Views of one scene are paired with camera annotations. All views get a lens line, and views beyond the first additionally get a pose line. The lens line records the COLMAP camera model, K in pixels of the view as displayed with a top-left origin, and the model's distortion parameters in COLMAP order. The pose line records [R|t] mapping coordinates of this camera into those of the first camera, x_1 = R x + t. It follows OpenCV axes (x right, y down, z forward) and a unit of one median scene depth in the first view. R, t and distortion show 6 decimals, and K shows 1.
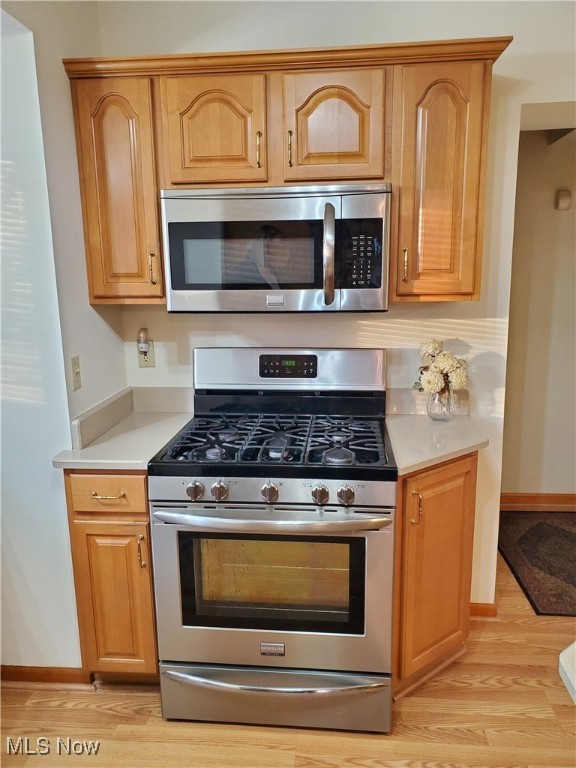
lens RADIAL K [[633.6, 0, 286.9], [0, 633.6, 391.5], [0, 0, 1]] dist [0.035351, -0.015160]
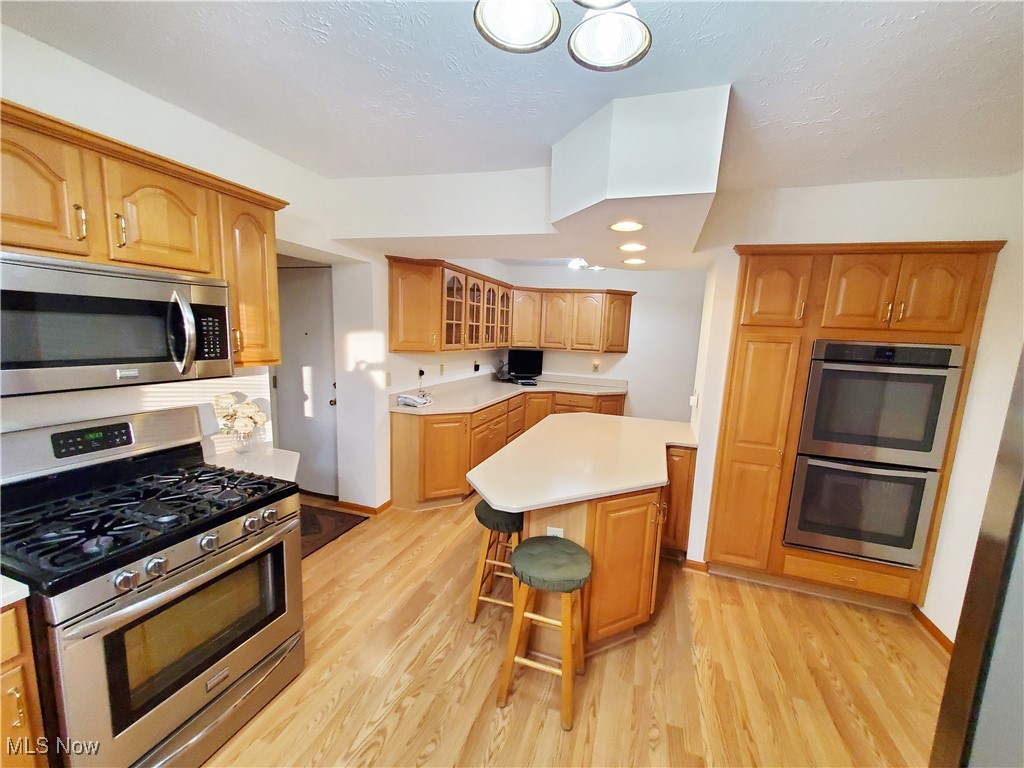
lens RADIAL K [[404.4, 0, 524.0], [0, 404.4, 392.2], [0, 0, 1]] dist [0.003388, -0.001969]
pose [[0.219222, -0.120125, 0.968252, -0.519562], [0.148763, 0.984904, 0.088509, -0.079026], [-0.964267, 0.124637, 0.233782, 0.233886]]
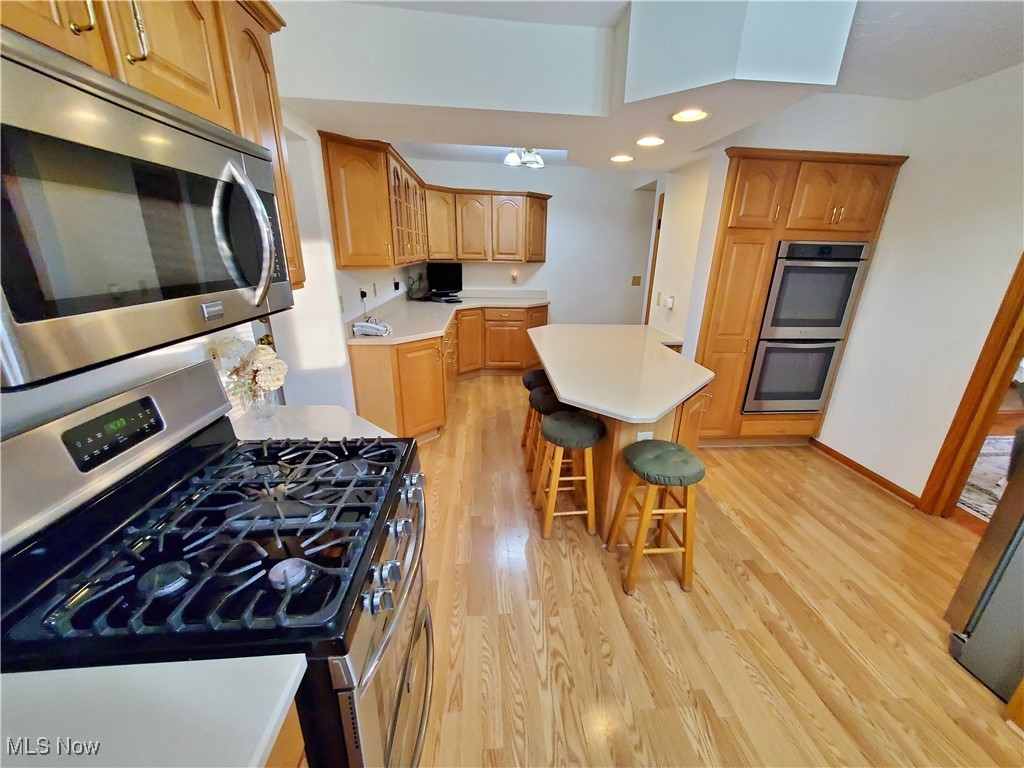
lens RADIAL K [[404.4, 0, 523.9], [0, 404.4, 392.7], [0, 0, 1]] dist [0.003388, -0.001969]
pose [[-0.190178, -0.316738, 0.929252, -0.462907], [0.177770, 0.919769, 0.349888, -0.156616], [-0.965521, 0.231735, -0.118613, 0.782659]]
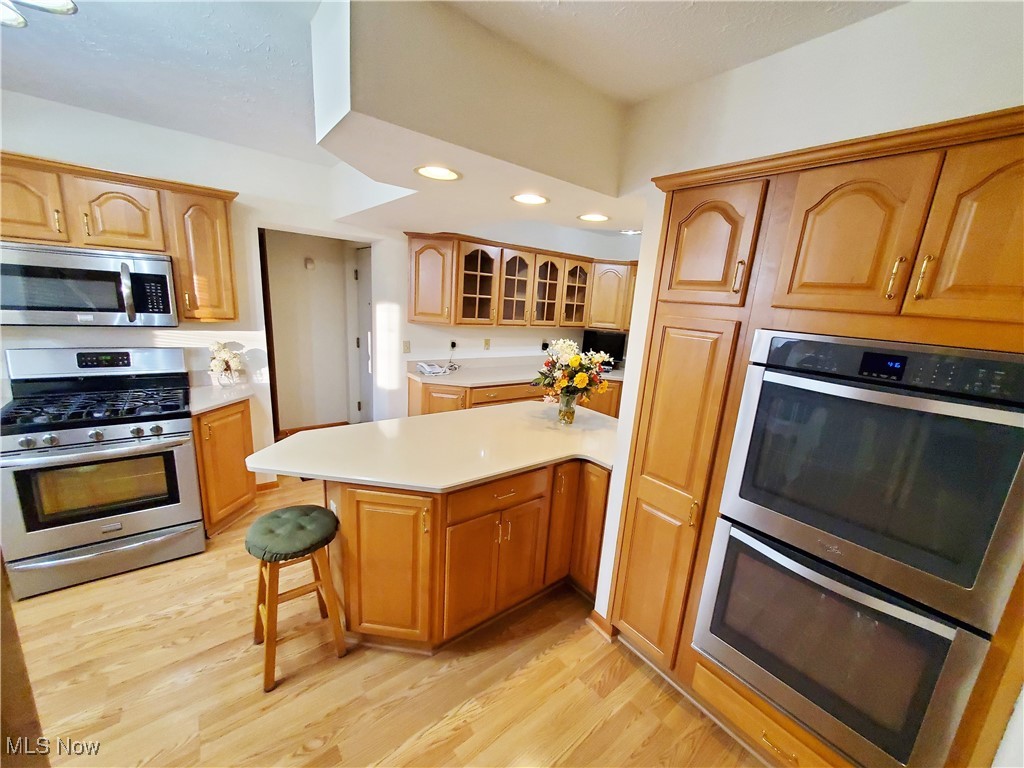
lens RADIAL K [[404.4, 0, 522.1], [0, 404.4, 392.4], [0, 0, 1]] dist [0.003388, -0.001969]
pose [[0.711070, -0.093265, 0.696908, 0.035613], [0.057708, 0.995561, 0.074352, 0.028769], [-0.700749, -0.012652, 0.713296, -0.501814]]
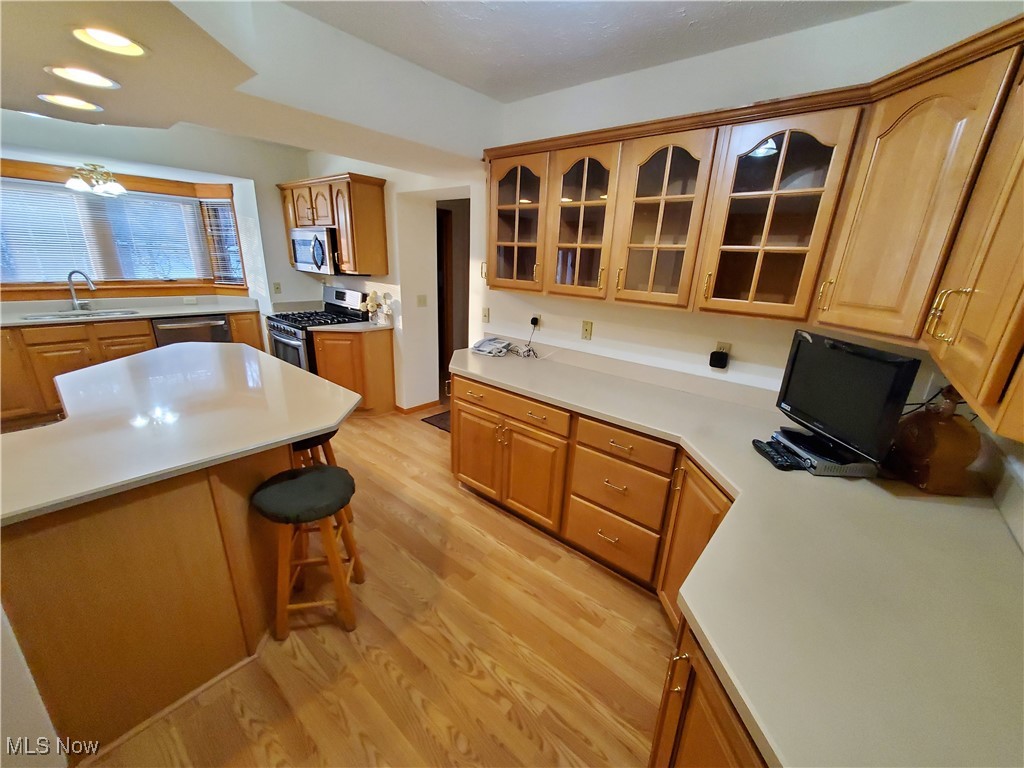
lens RADIAL K [[404.4, 0, 512.5], [0, 404.4, 390.9], [0, 0, 1]] dist [0.003388, -0.001969]
pose [[0.820452, 0.228613, -0.524018, 1.843705], [-0.168562, 0.972556, 0.160380, -0.051451], [0.546302, -0.043254, 0.836471, -0.058951]]
